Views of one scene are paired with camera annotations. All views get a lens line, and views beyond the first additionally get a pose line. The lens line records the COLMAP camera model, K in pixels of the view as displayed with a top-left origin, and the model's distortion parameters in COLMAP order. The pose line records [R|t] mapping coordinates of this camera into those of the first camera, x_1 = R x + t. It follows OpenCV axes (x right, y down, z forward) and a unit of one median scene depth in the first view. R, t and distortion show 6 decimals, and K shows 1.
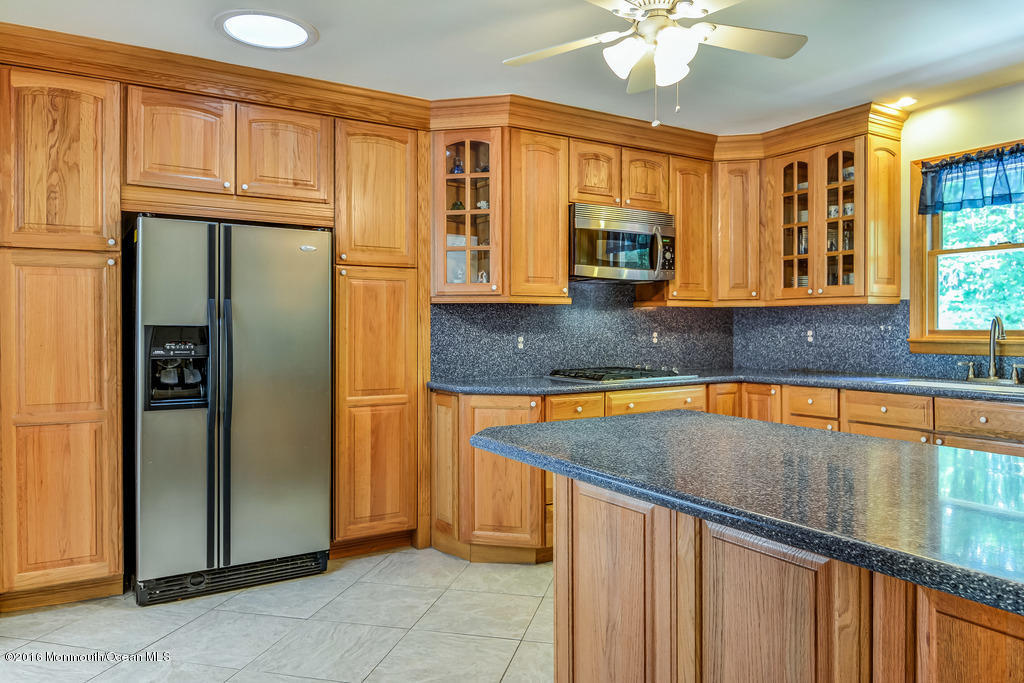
lens RADIAL K [[704.5, 0, 512.2], [0, 704.5, 334.4], [0, 0, 1]] dist [-0.001920, -0.001099]
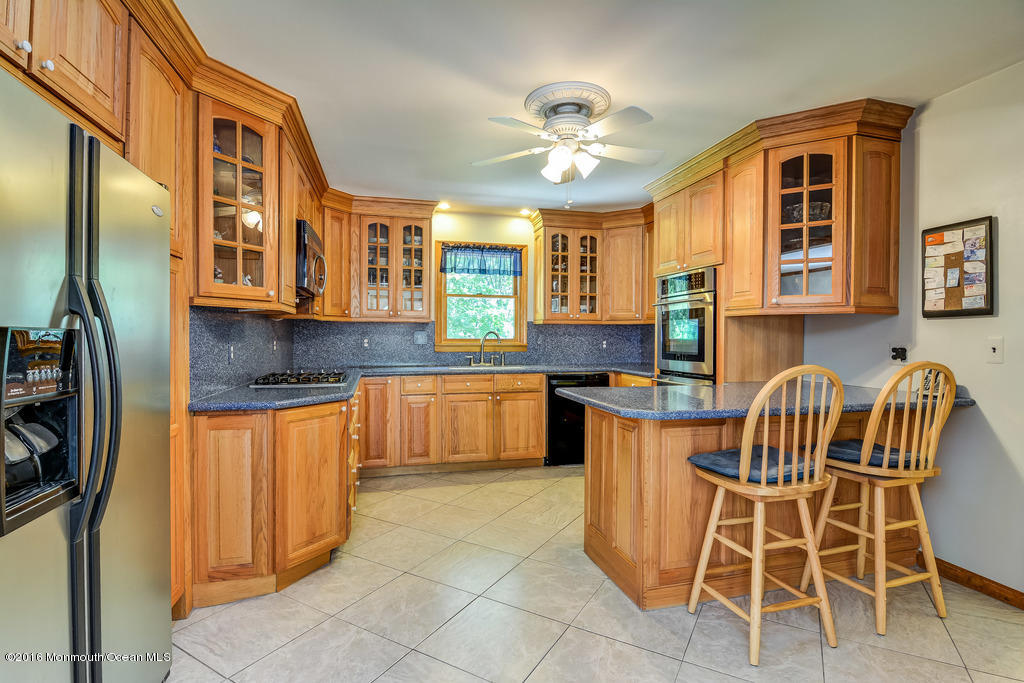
lens RADIAL K [[487.1, 0, 513.6], [0, 487.1, 343.6], [0, 0, 1]] dist [-0.022654, -0.000001]
pose [[0.286457, -0.009760, 0.958043, -0.526149], [0.007124, 0.999942, 0.008056, -0.002293], [-0.958067, 0.004517, 0.286510, 0.487588]]
